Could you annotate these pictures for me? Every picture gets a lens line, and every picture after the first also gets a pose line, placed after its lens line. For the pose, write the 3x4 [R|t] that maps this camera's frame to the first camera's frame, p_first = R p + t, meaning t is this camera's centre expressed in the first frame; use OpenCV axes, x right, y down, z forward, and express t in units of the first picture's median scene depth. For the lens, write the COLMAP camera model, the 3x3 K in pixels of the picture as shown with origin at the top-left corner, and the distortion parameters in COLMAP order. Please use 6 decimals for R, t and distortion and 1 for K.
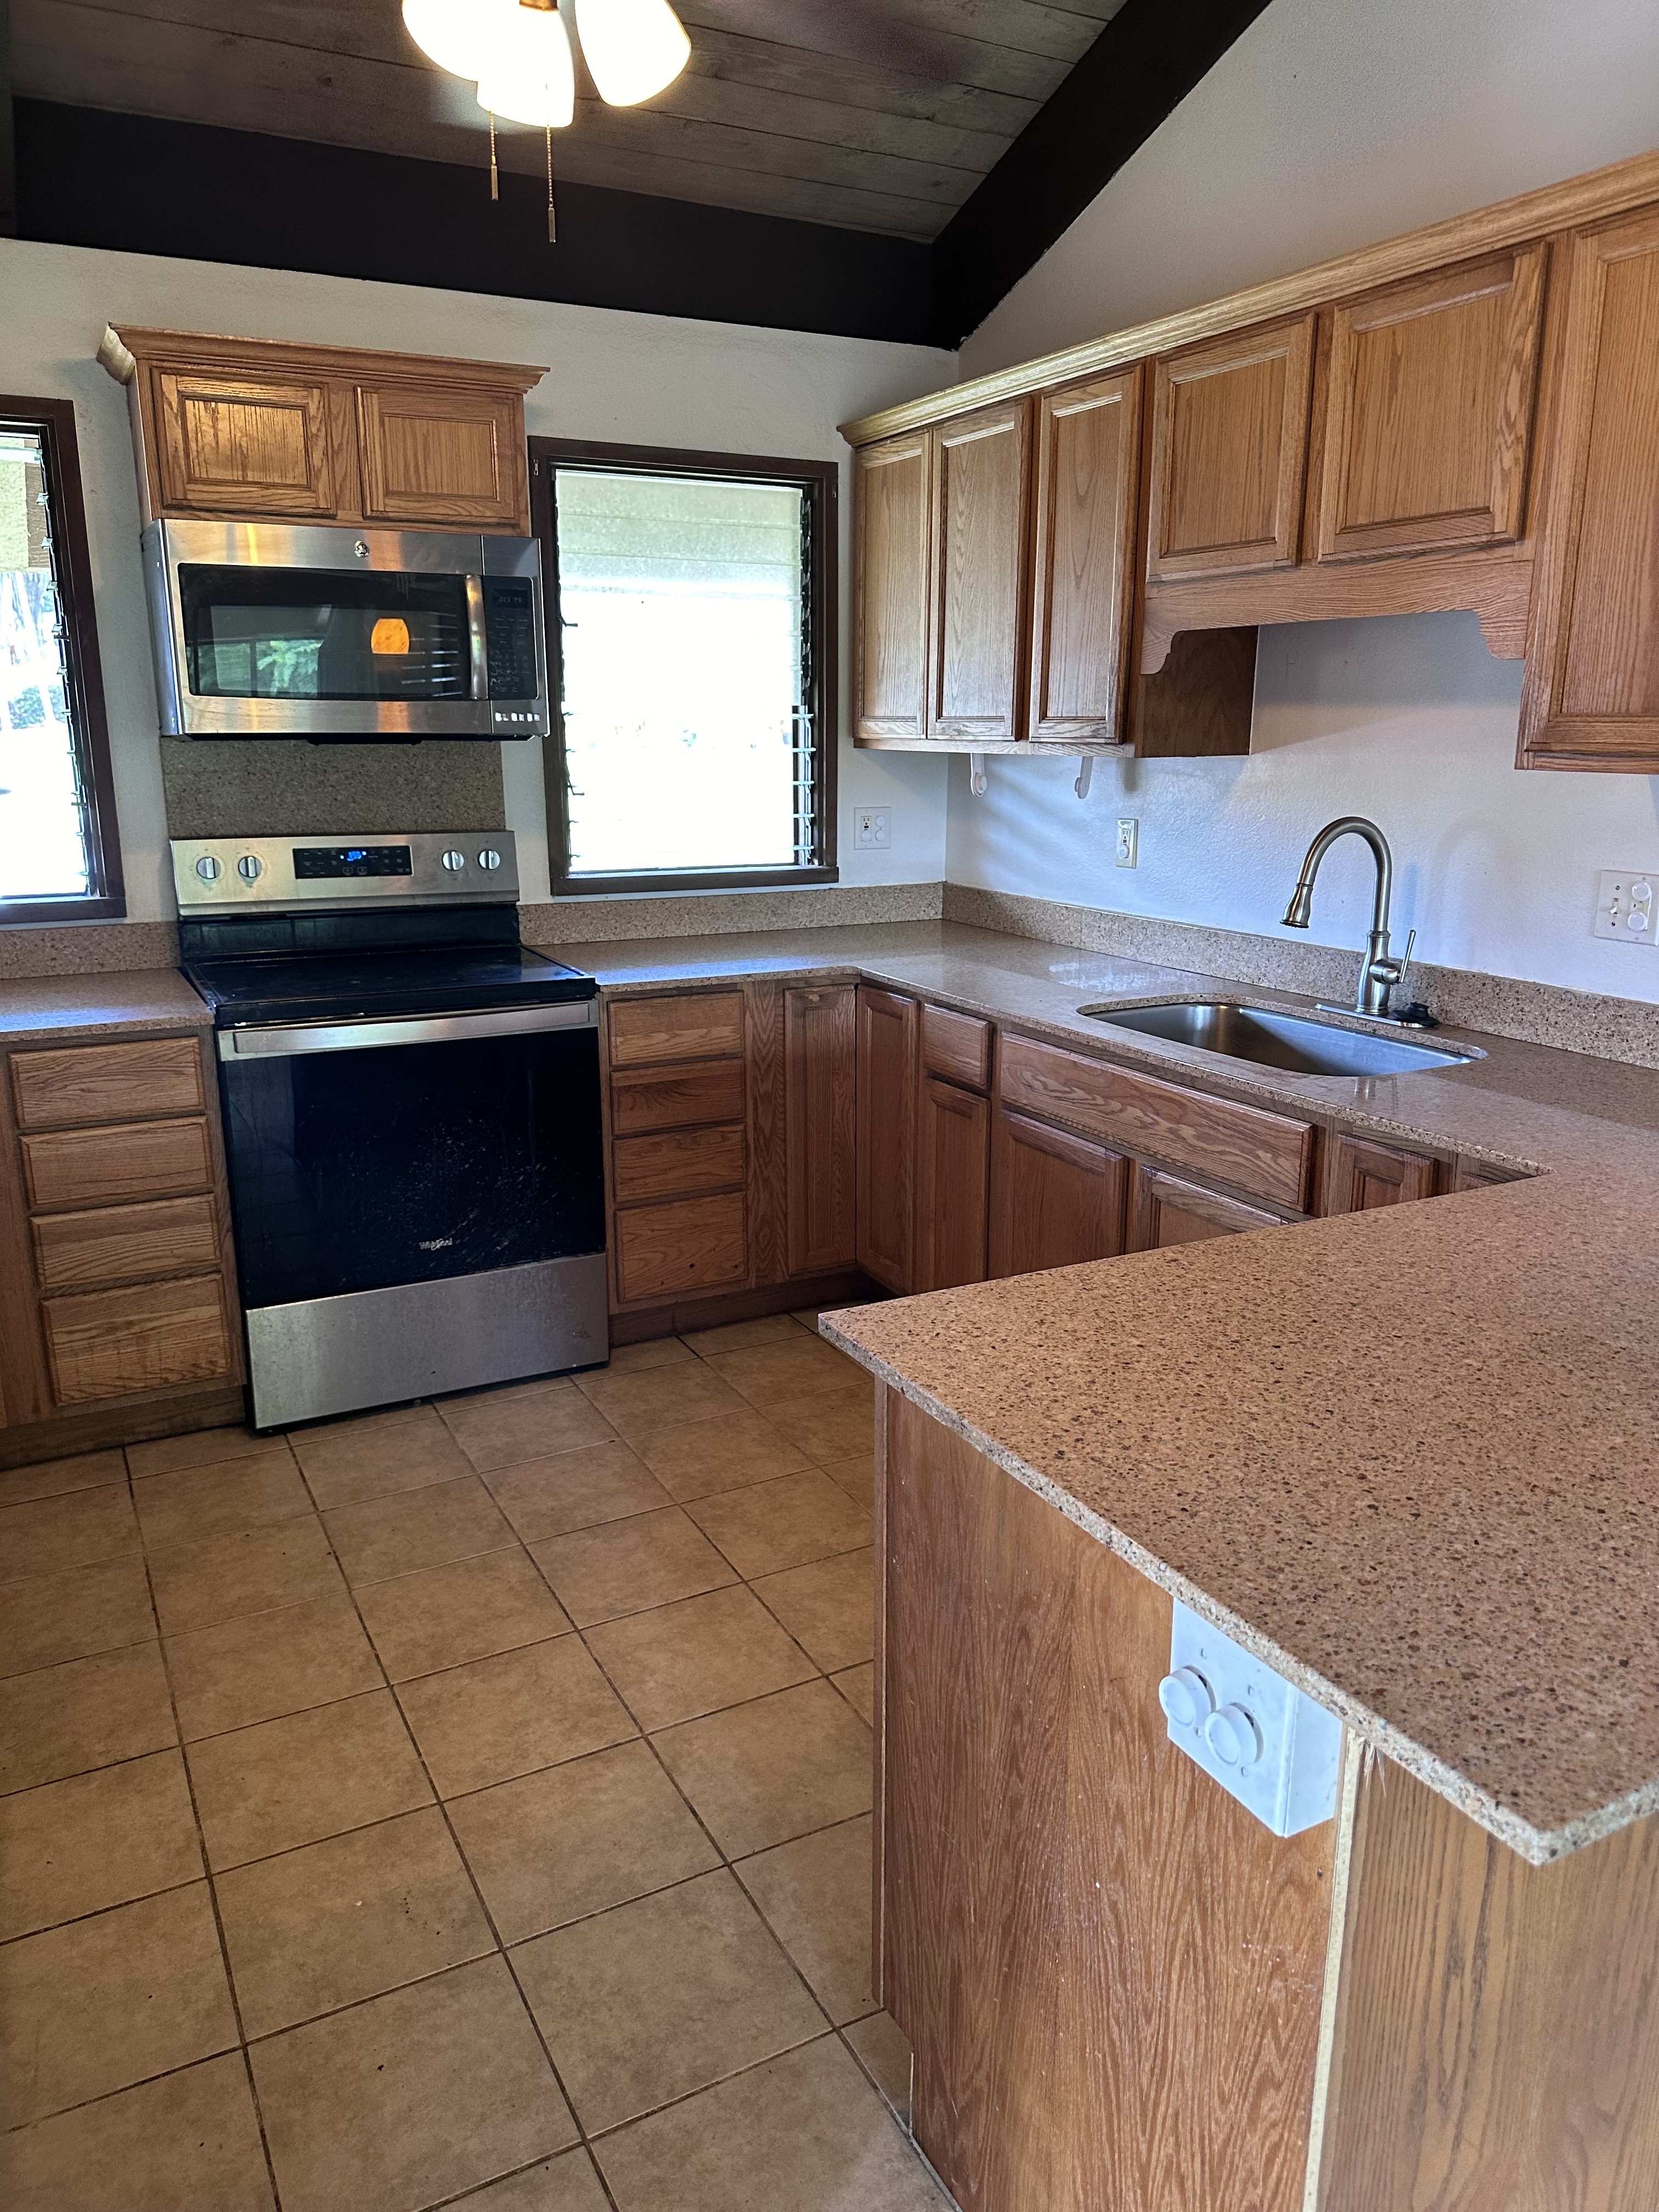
lens RADIAL K [[1566.5, 0, 828.9], [0, 1566.5, 1098.7], [0, 0, 1]] dist [-0.000099, -0.003838]
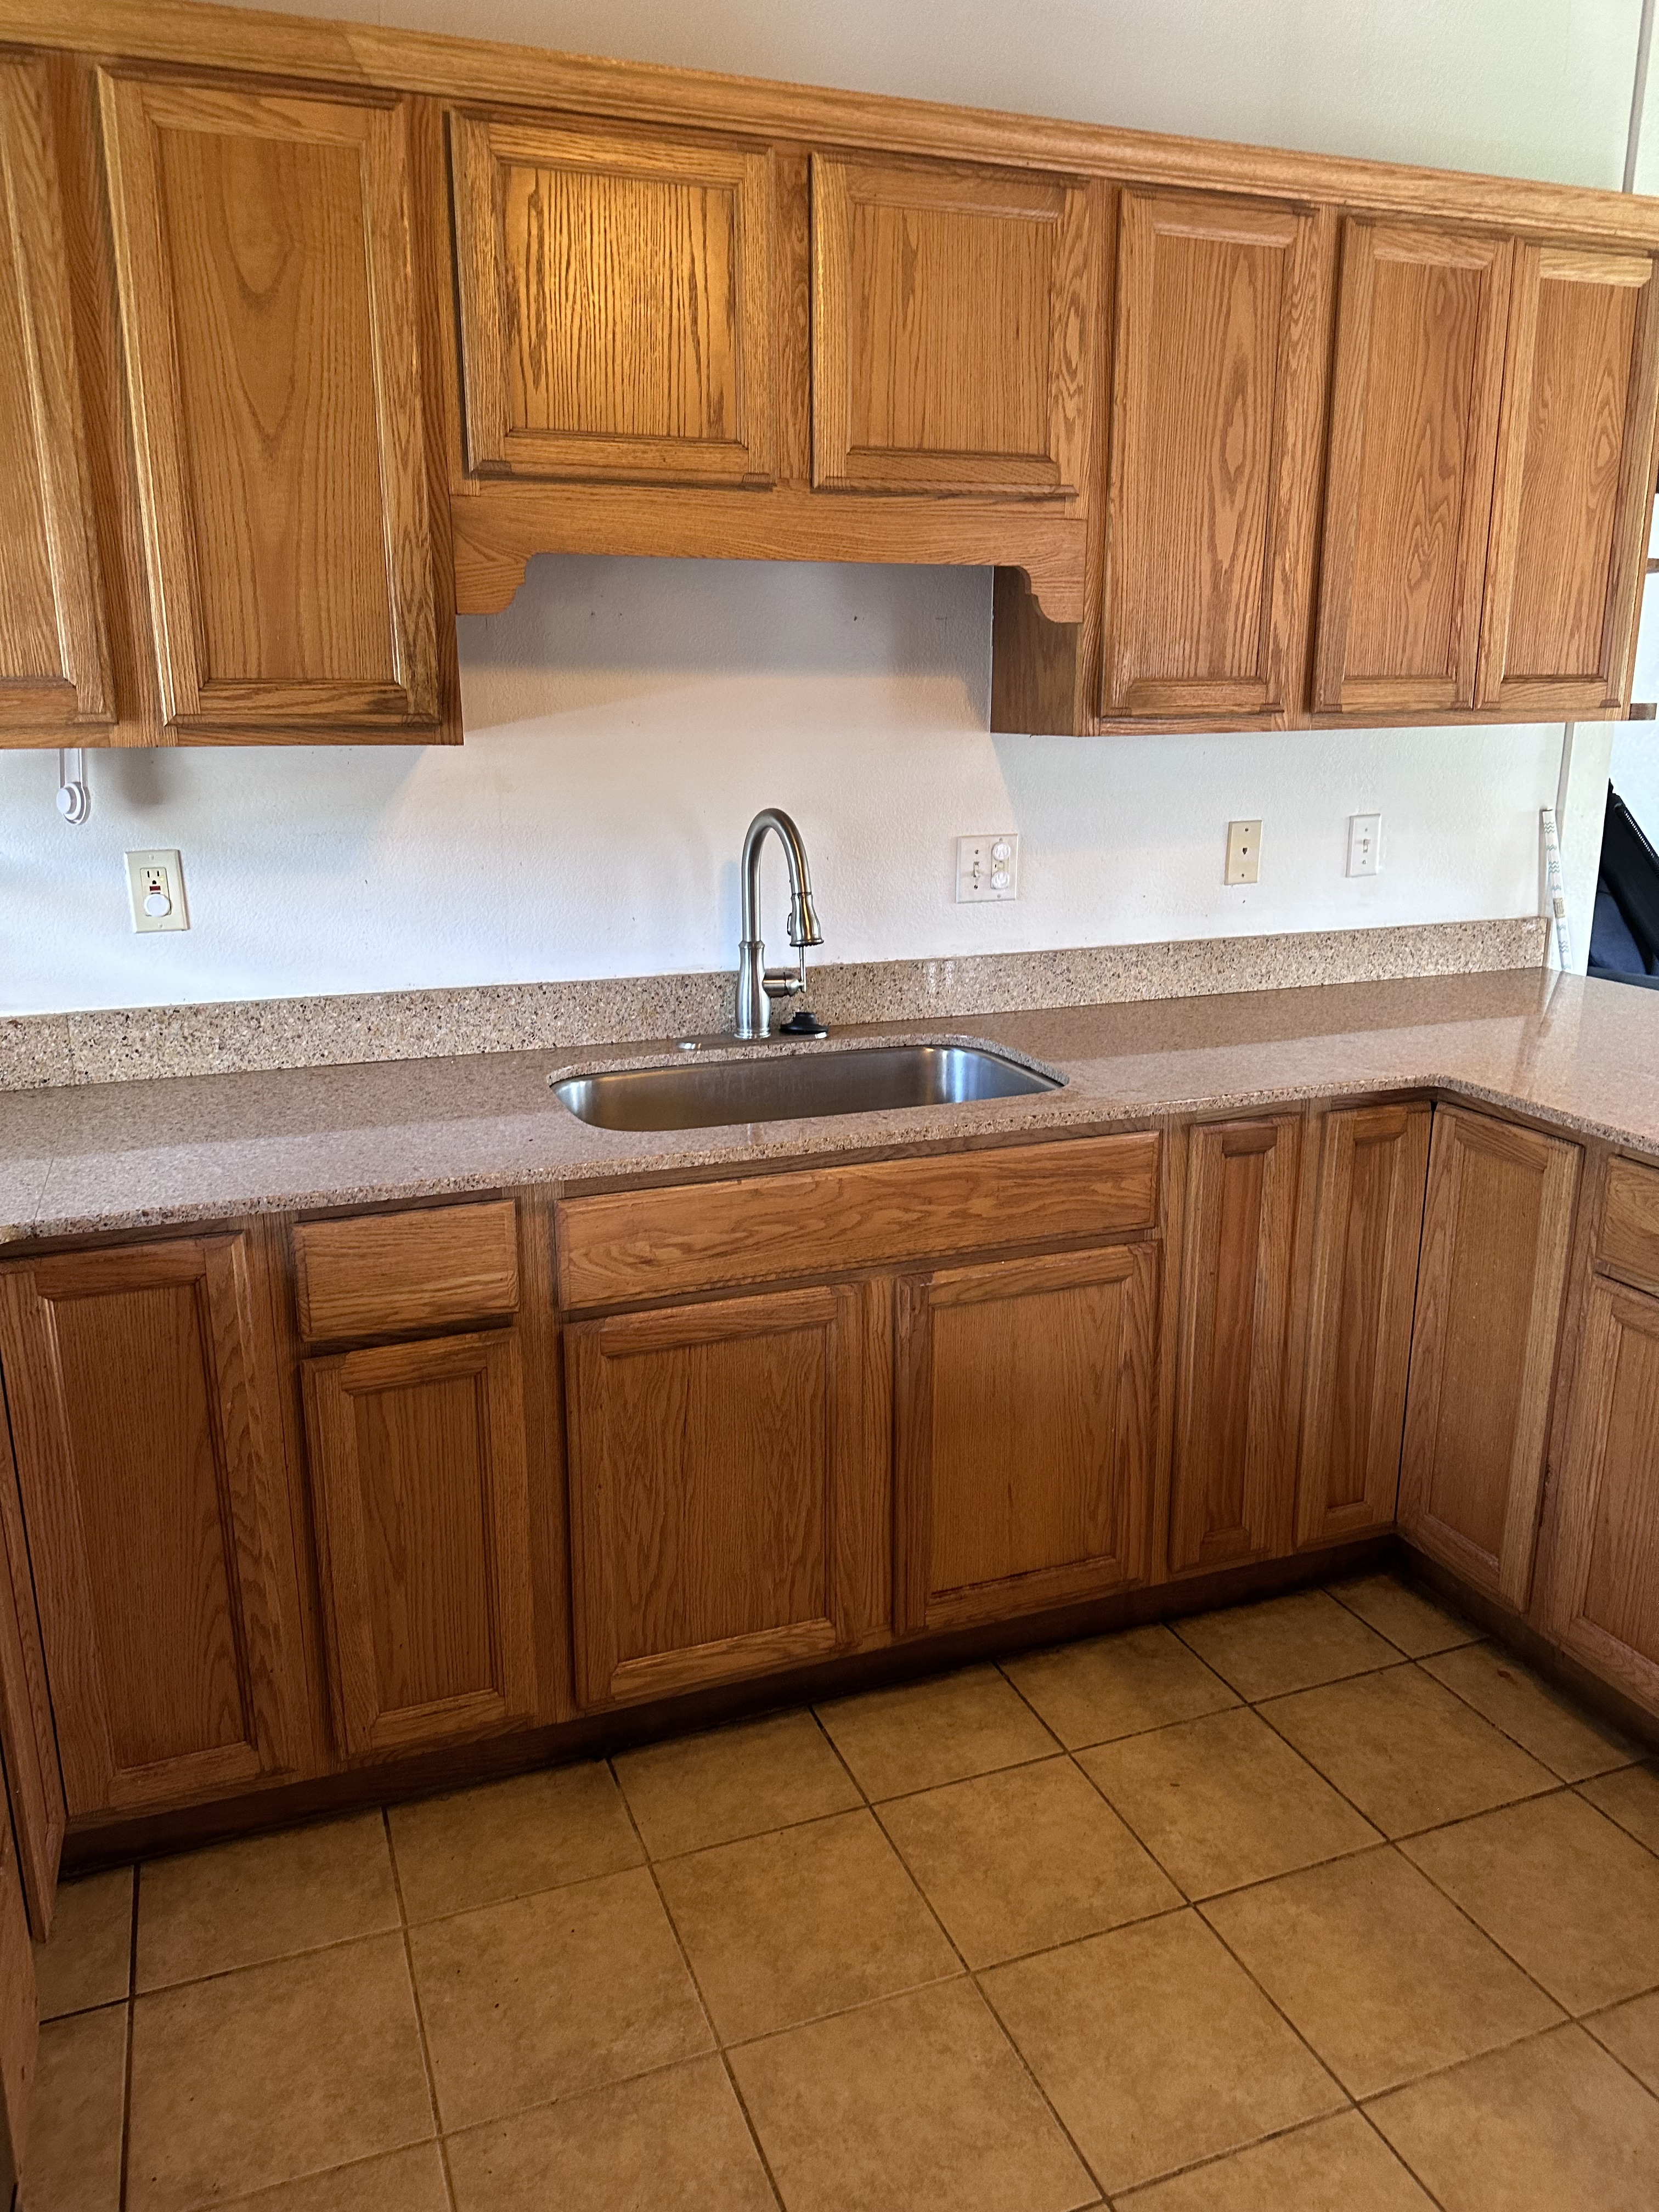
lens RADIAL K [[1566.5, 0, 826.4], [0, 1566.5, 1118.1], [0, 0, 1]] dist [-0.000099, -0.003838]
pose [[0.124739, -0.256297, 0.958516, -0.562192], [0.240416, 0.945079, 0.221417, -0.228380], [-0.962622, 0.202823, 0.179506, 0.978861]]
